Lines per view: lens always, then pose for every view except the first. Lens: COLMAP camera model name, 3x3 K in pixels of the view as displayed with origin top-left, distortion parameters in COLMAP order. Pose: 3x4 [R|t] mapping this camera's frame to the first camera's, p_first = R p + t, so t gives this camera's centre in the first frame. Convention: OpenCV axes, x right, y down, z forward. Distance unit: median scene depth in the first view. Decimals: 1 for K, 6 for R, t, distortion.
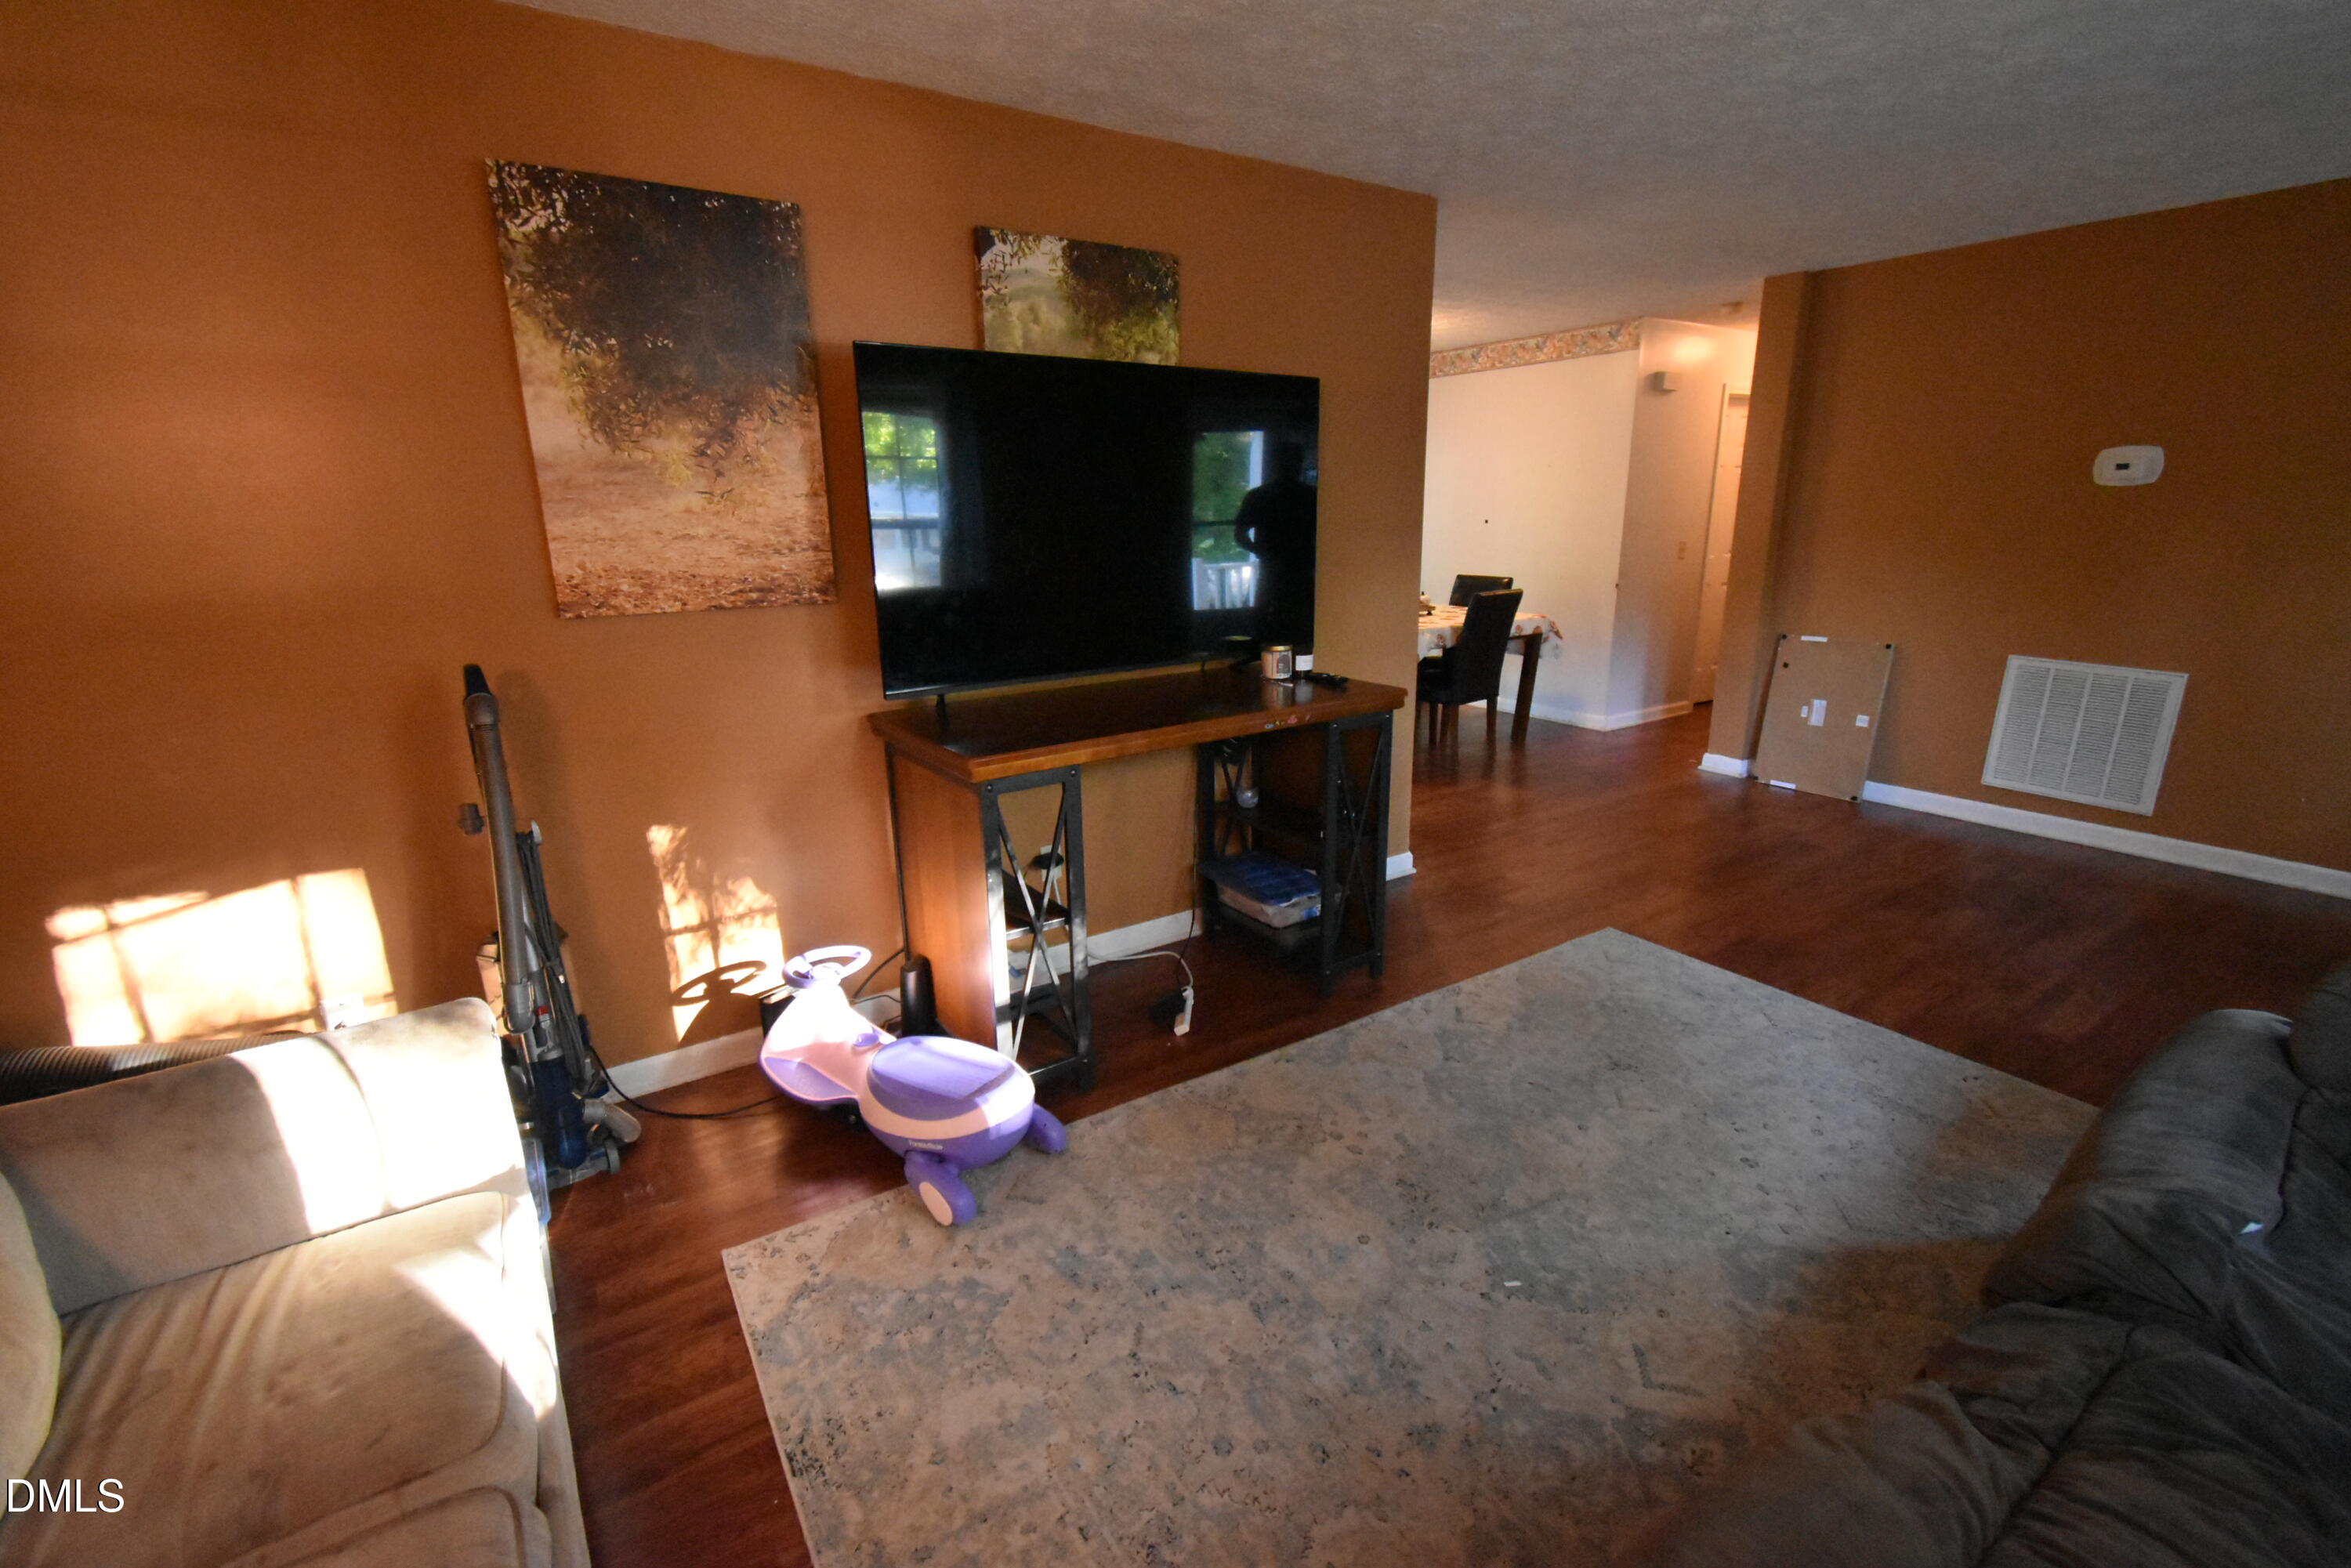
lens RADIAL K [[1032.1, 0, 1179.9], [0, 1032.1, 778.1], [0, 0, 1]] dist [0.008994, -0.004621]
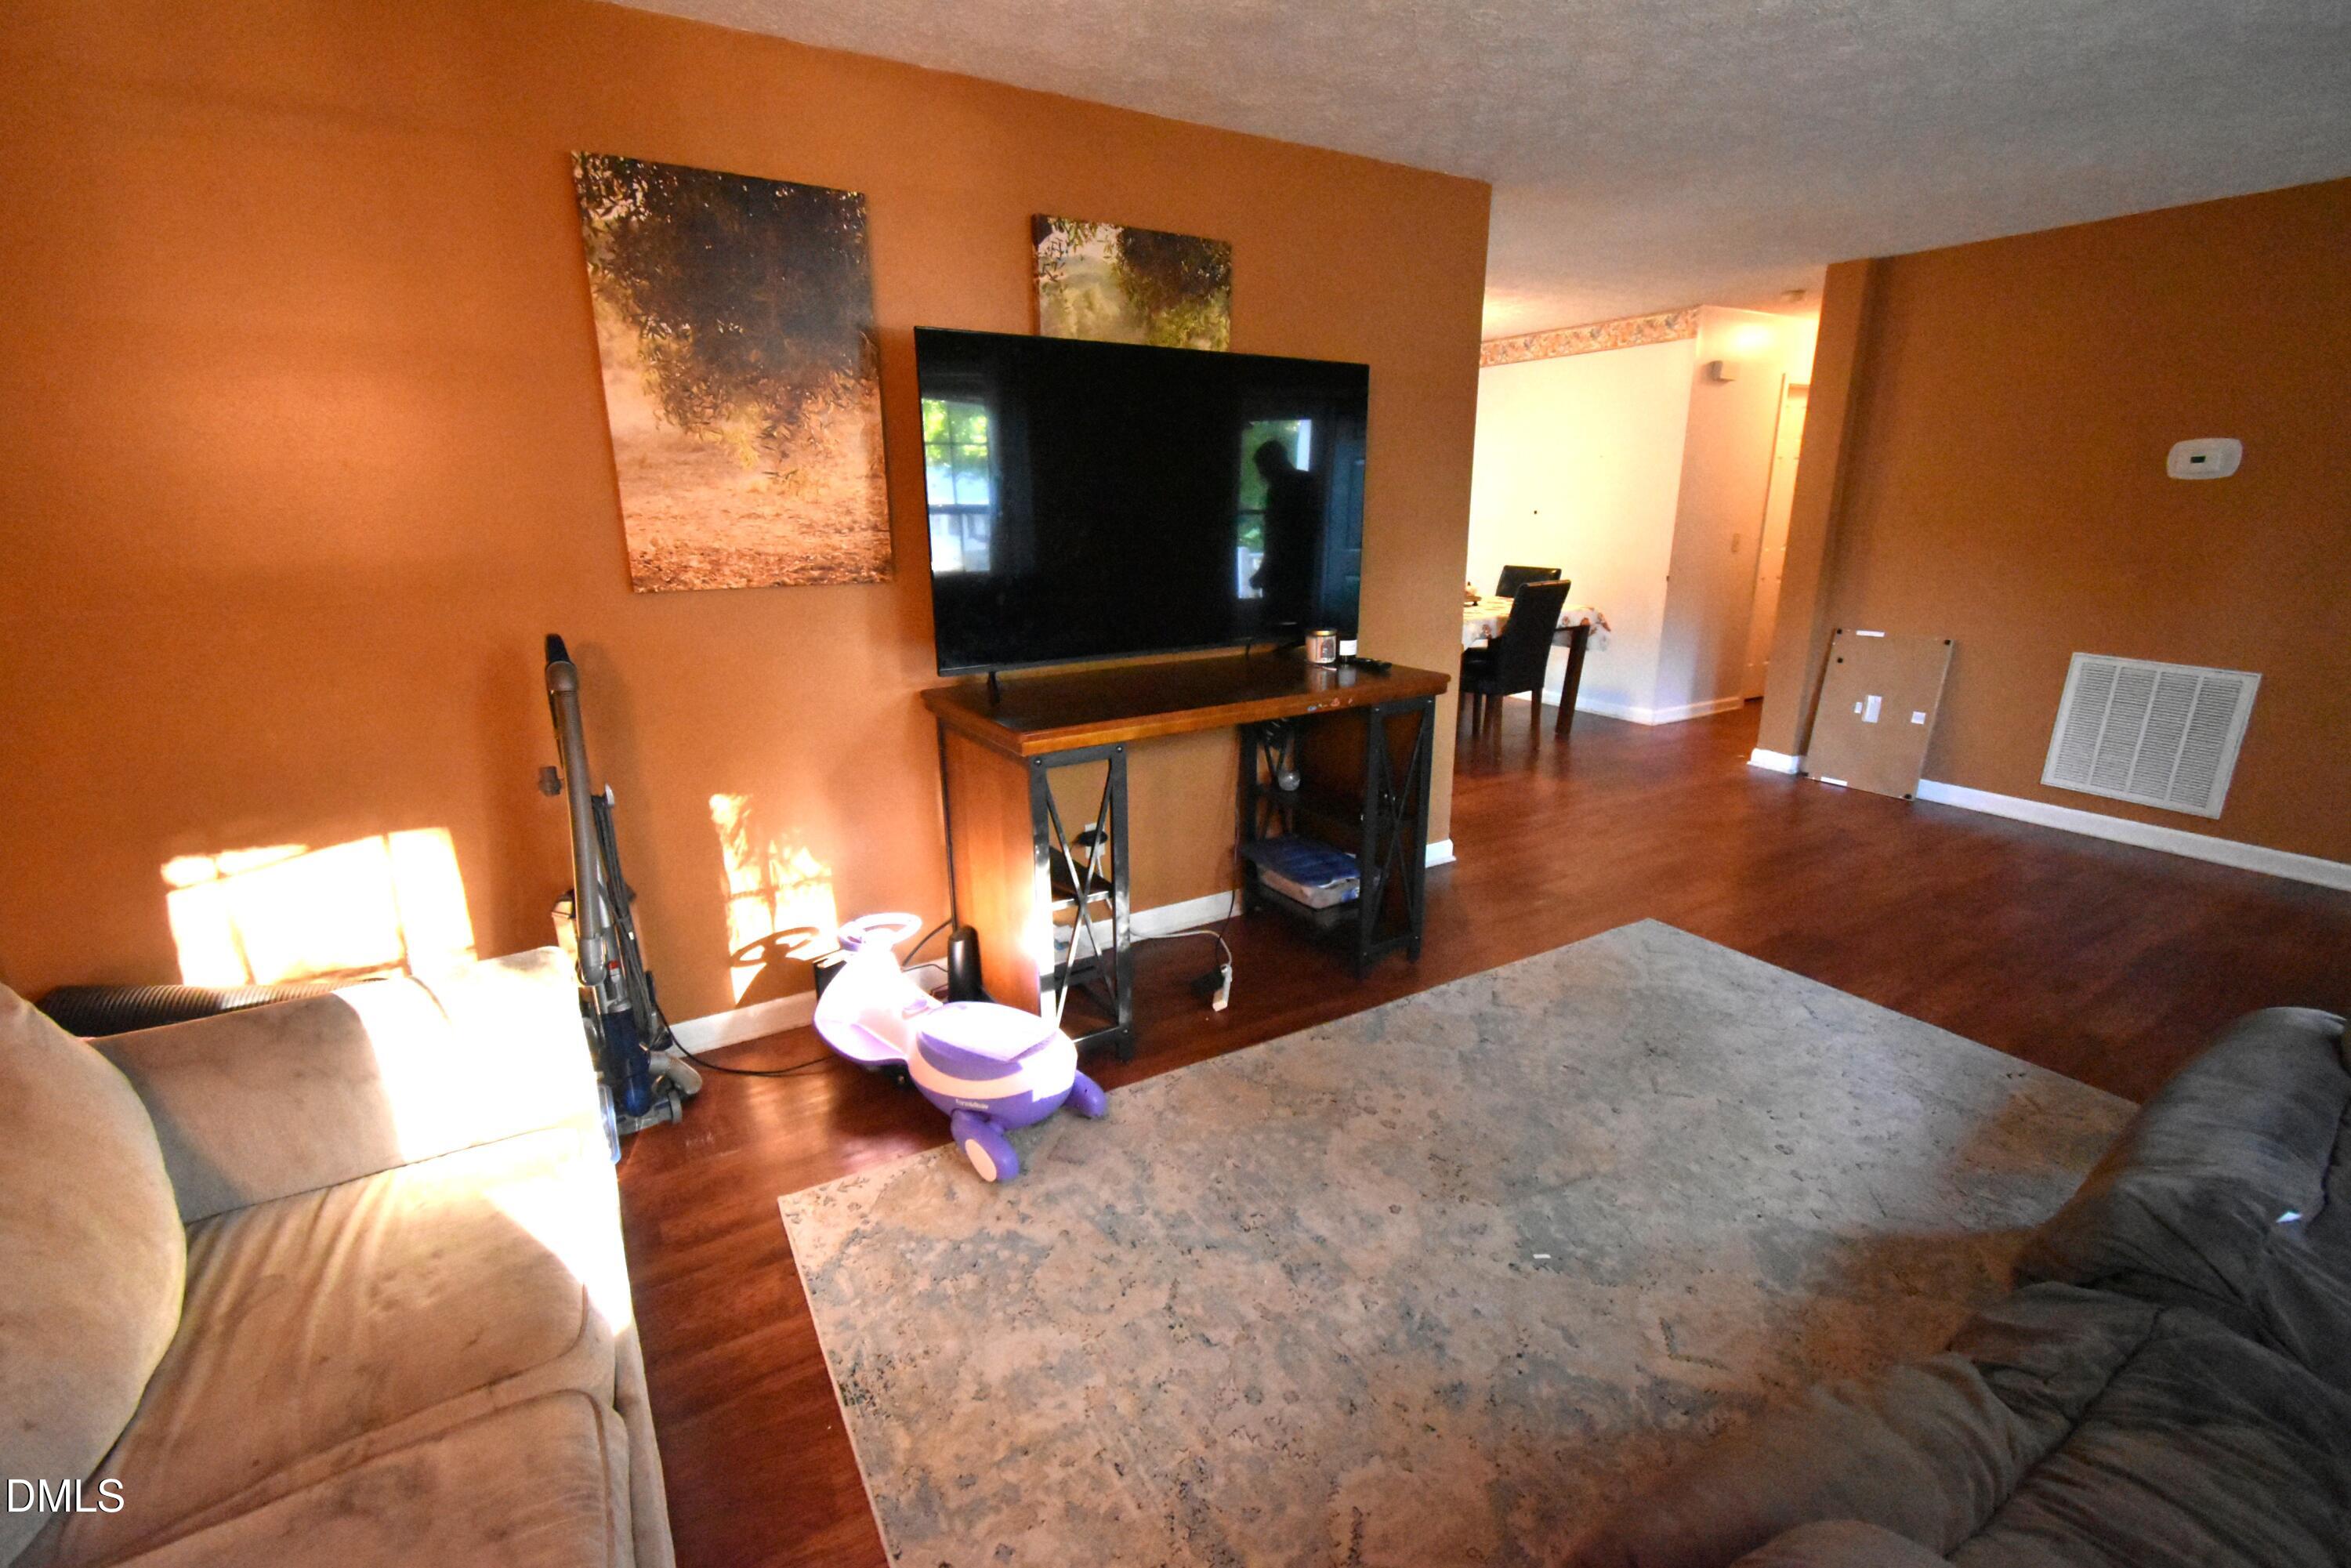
lens RADIAL K [[1032.1, 0, 1179.9], [0, 1032.1, 778.1], [0, 0, 1]] dist [0.008994, -0.004621]
pose [[0.999047, 0.018757, -0.039423, -0.002306], [-0.018413, 0.999789, 0.009066, 0.012851], [0.039584, -0.008332, 0.999181, -0.022704]]
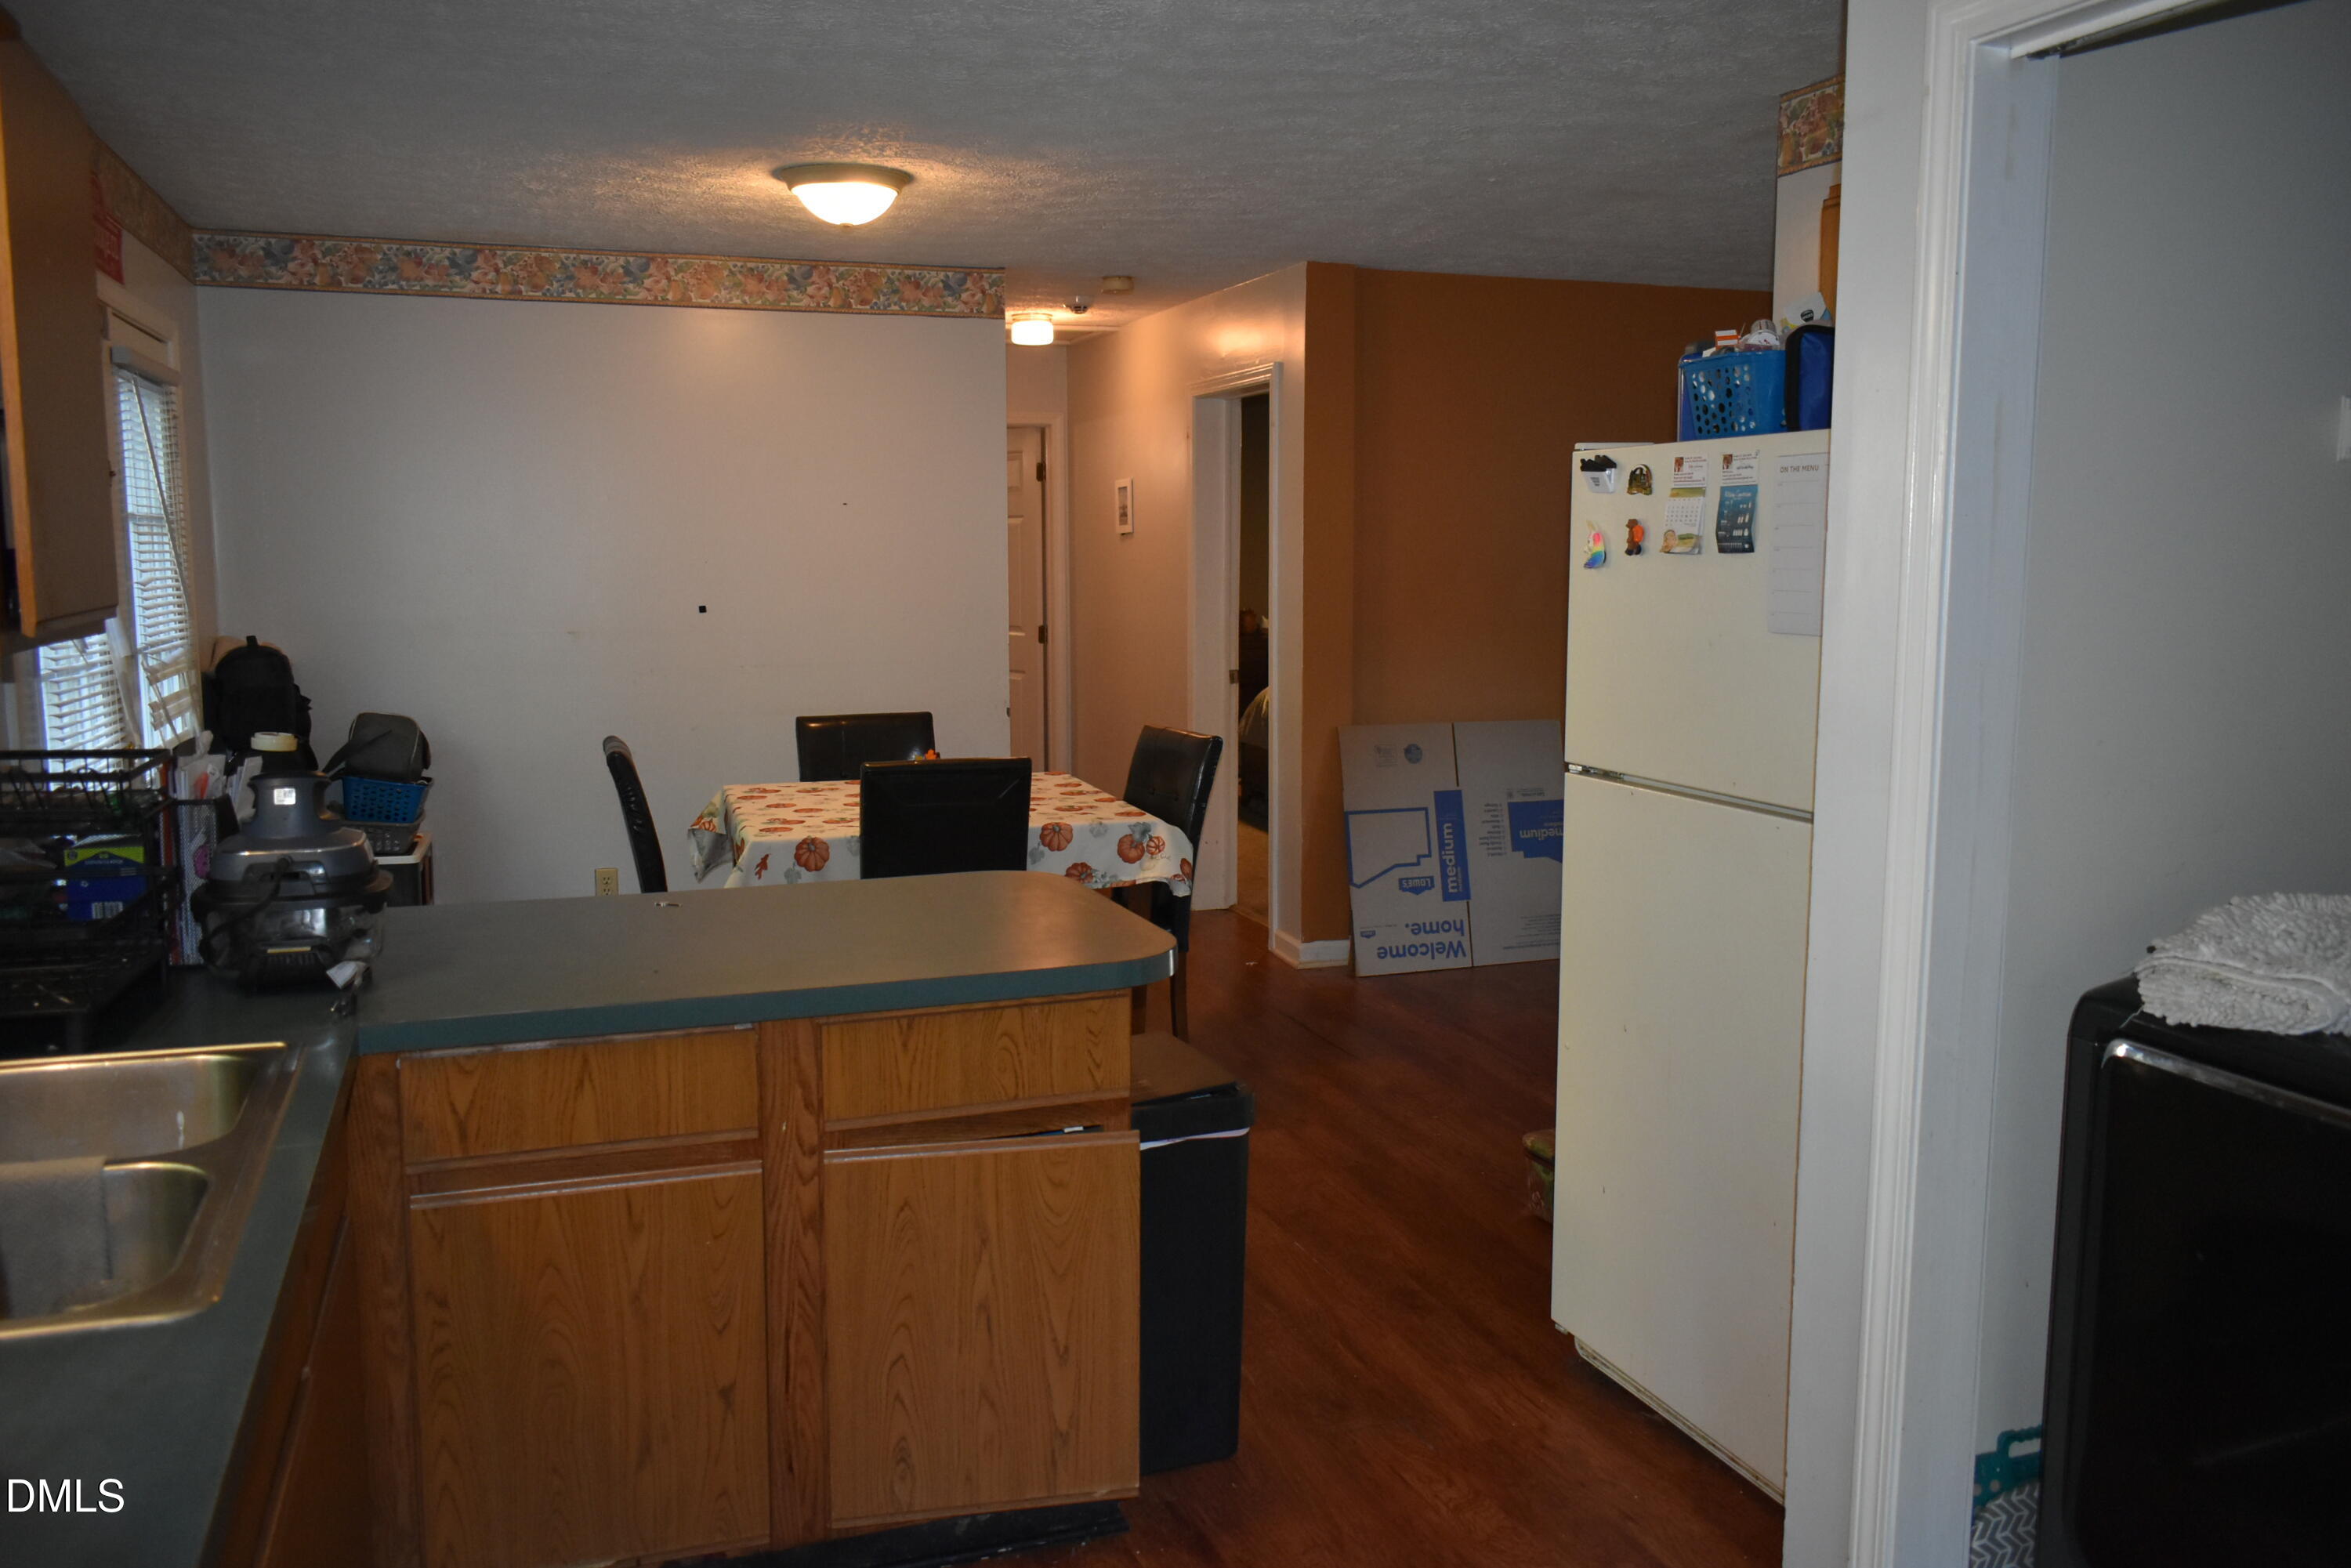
lens RADIAL K [[1792.9, 0, 1183.6], [0, 1792.9, 791.4], [0, 0, 1]] dist [-0.004731, -0.007025]
pose [[0.232189, -0.116950, 0.965614, -1.366473], [0.248248, 0.966993, 0.057424, -0.462357], [-0.940458, 0.226378, 0.253558, 1.740743]]
